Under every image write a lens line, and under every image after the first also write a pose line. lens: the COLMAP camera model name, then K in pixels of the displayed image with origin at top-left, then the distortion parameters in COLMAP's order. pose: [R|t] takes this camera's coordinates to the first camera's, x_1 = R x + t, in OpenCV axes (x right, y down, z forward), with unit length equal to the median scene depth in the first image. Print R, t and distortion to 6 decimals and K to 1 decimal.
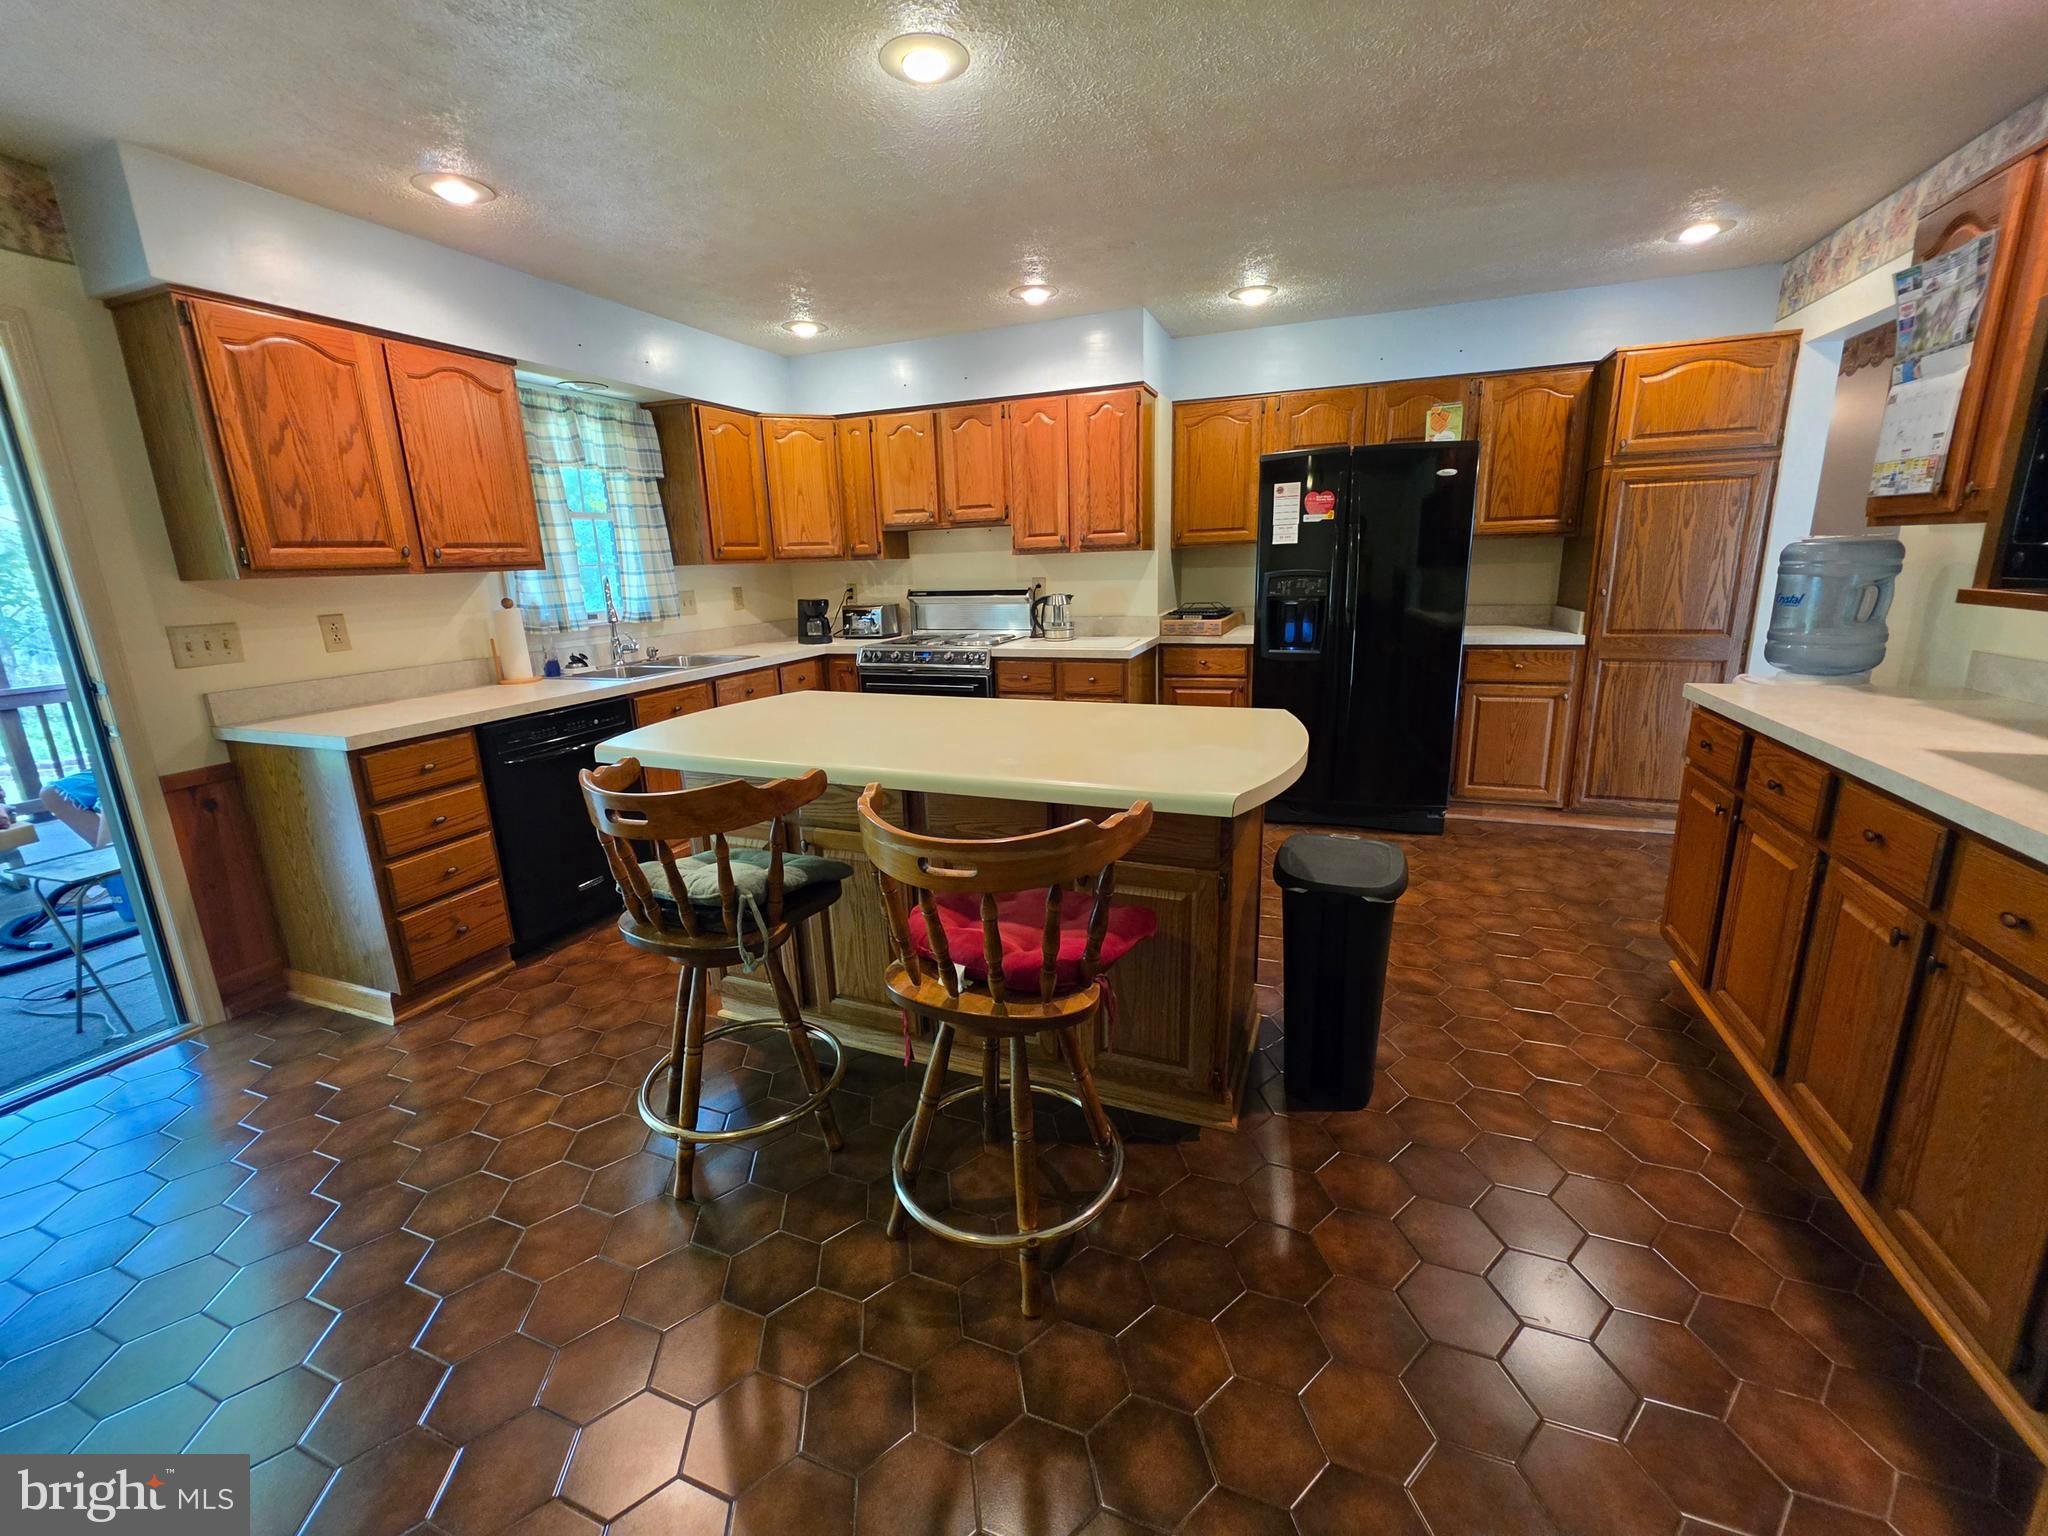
lens RADIAL K [[832.3, 0, 1022.6], [0, 832.3, 752.1], [0, 0, 1]] dist [0.000848, 0.000685]
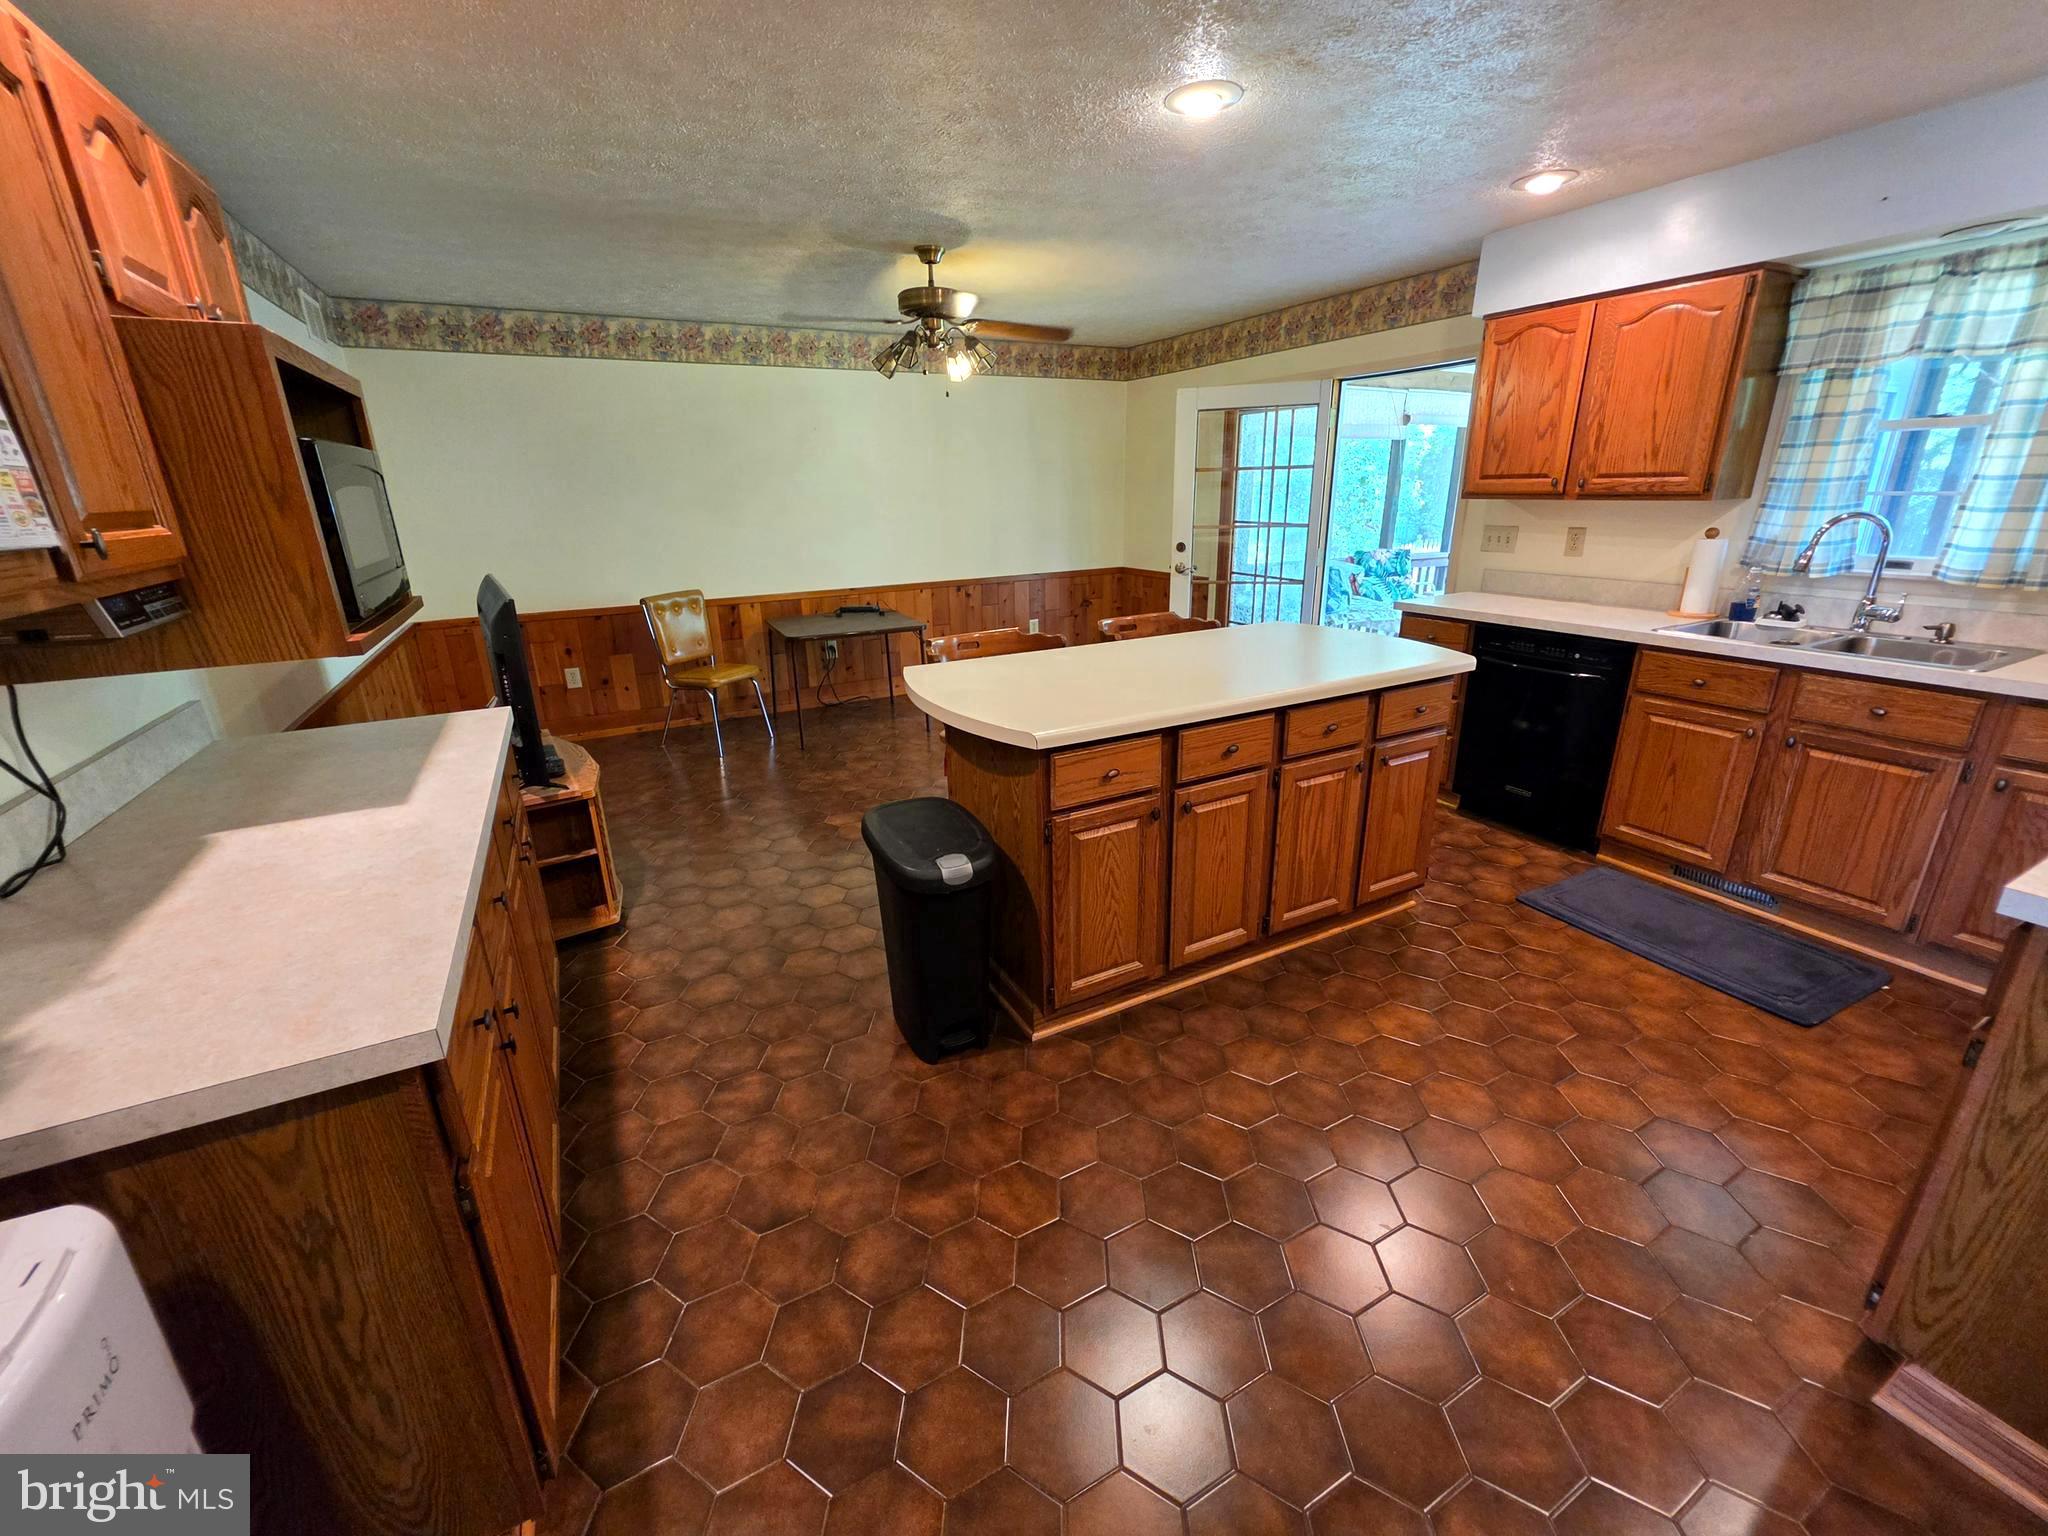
lens RADIAL K [[822.7, 0, 1019.2], [0, 822.7, 759.7], [0, 0, 1]] dist [-0.000665, -0.000184]
pose [[-0.654917, 0.283386, -0.700554, 0.564717], [-0.131089, 0.870370, 0.474629, -0.260675], [0.744245, 0.402677, -0.532870, 0.892118]]
